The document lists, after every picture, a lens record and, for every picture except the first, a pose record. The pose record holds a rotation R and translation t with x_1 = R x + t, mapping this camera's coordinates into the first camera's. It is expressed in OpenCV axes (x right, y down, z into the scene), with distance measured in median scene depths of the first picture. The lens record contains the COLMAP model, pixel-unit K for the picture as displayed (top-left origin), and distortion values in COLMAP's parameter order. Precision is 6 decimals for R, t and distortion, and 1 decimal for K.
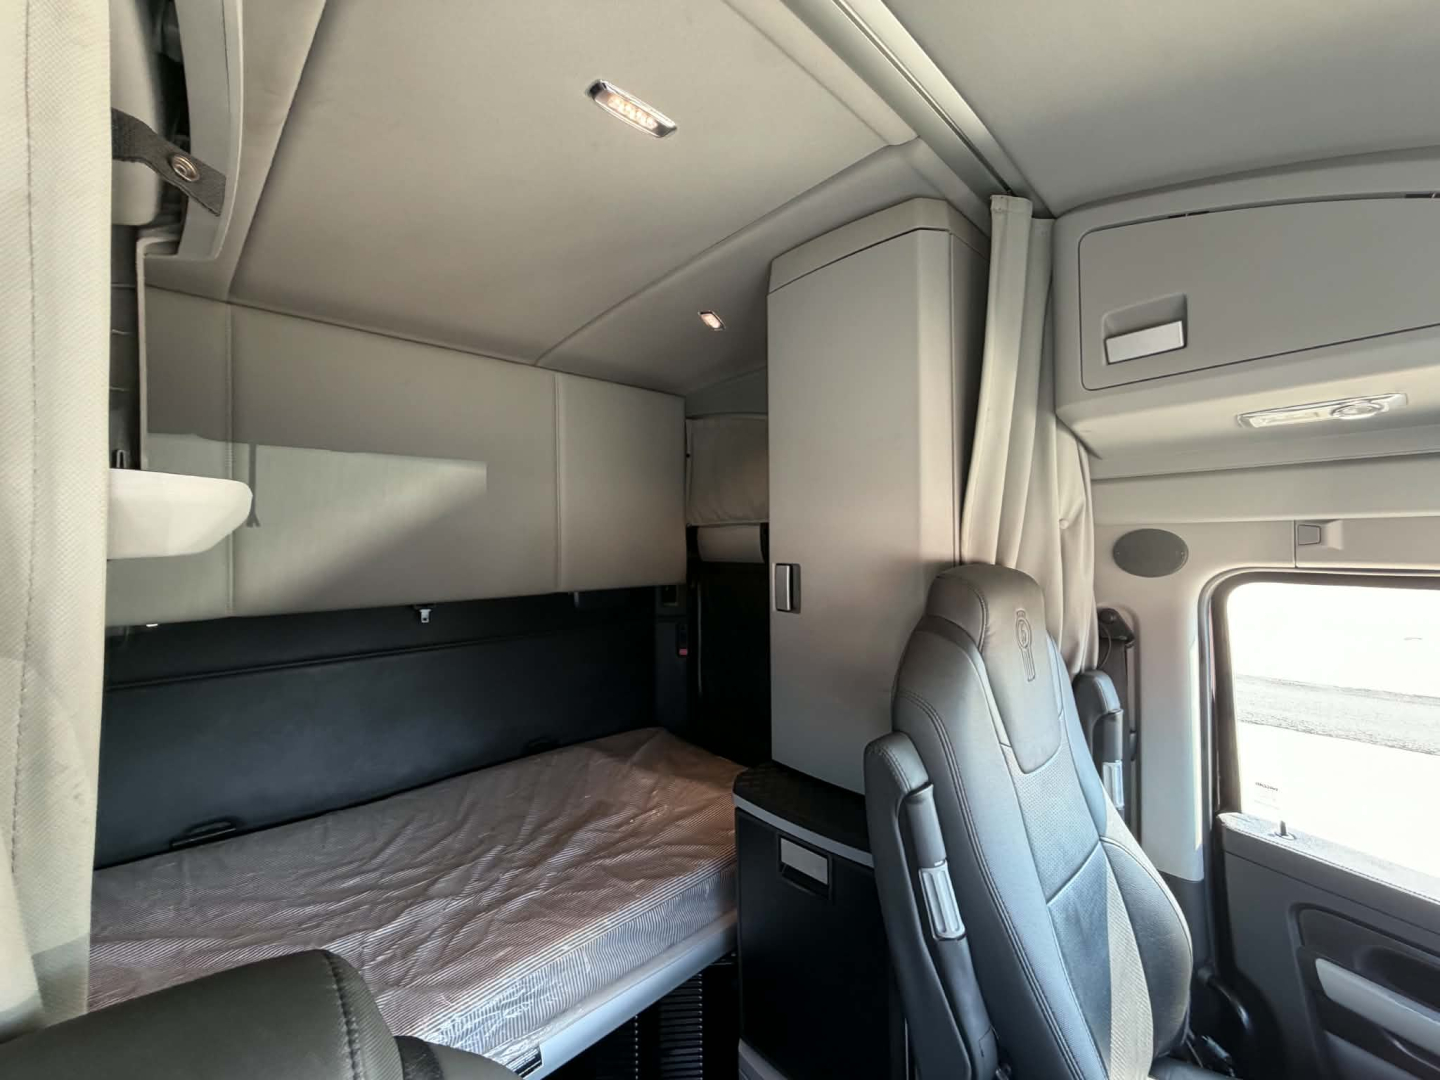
lens RADIAL K [[574.8, 0, 714.4], [0, 574.8, 534.6], [0, 0, 1]] dist [0.002751, 0.000150]
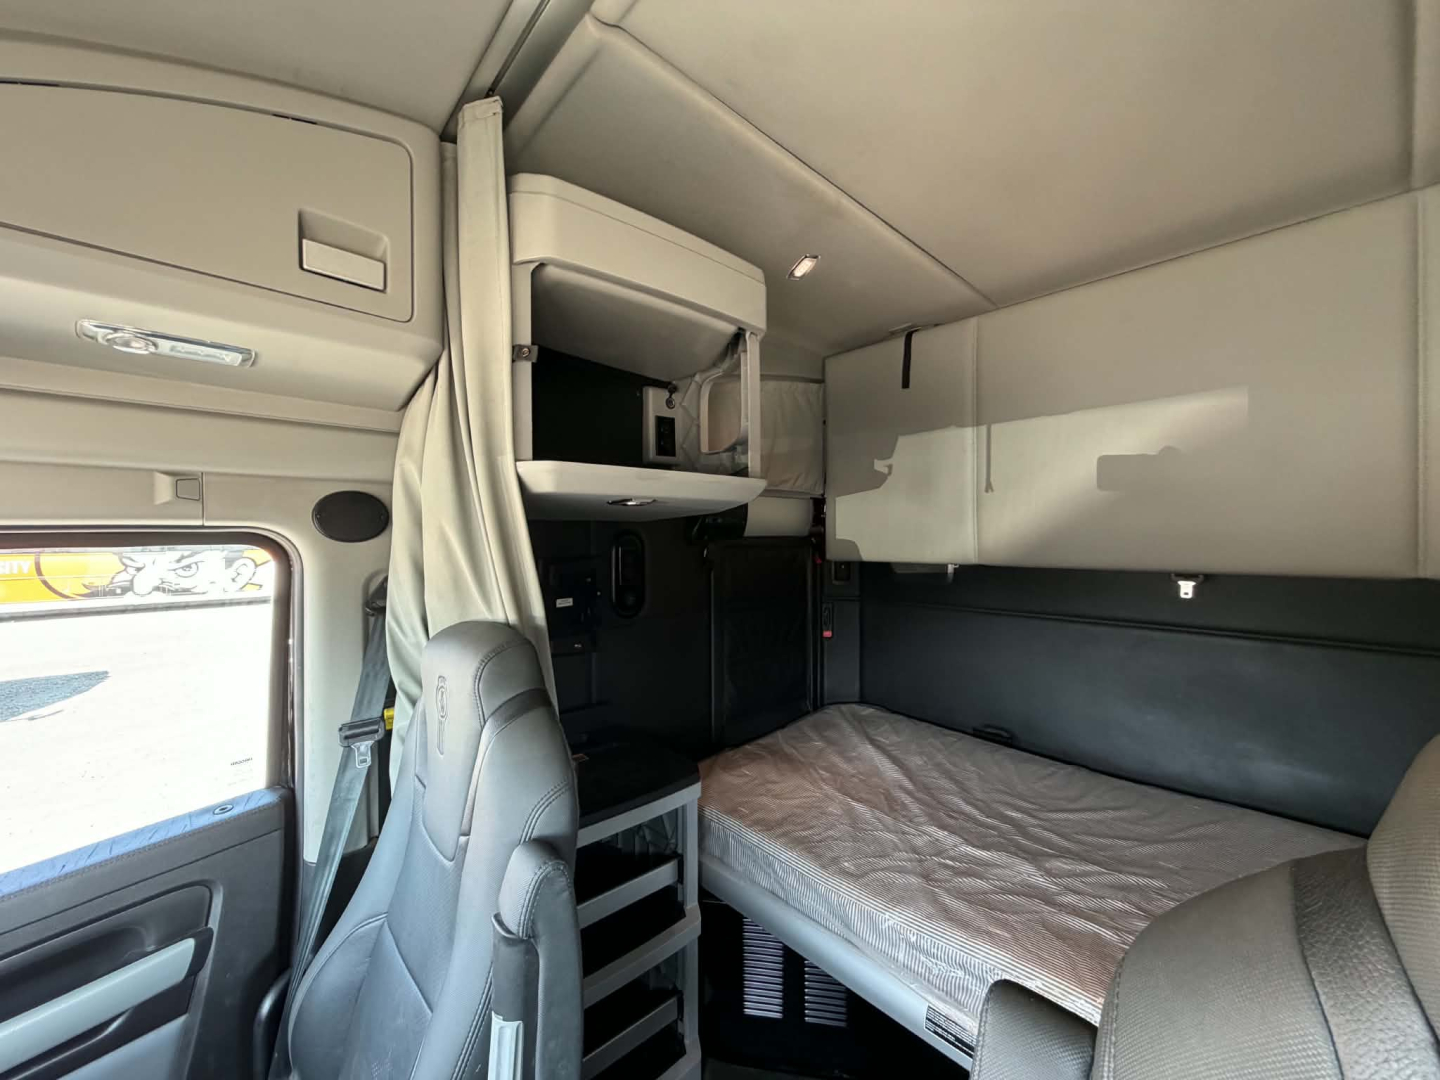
lens RADIAL K [[574.8, 0, 714.4], [0, 574.8, 534.6], [0, 0, 1]] dist [0.002751, 0.000150]
pose [[-0.012618, 0.008983, -0.999880, 0.451388], [0.022087, 0.999718, 0.008703, 0.055928], [0.999676, -0.021974, -0.012812, 0.459263]]
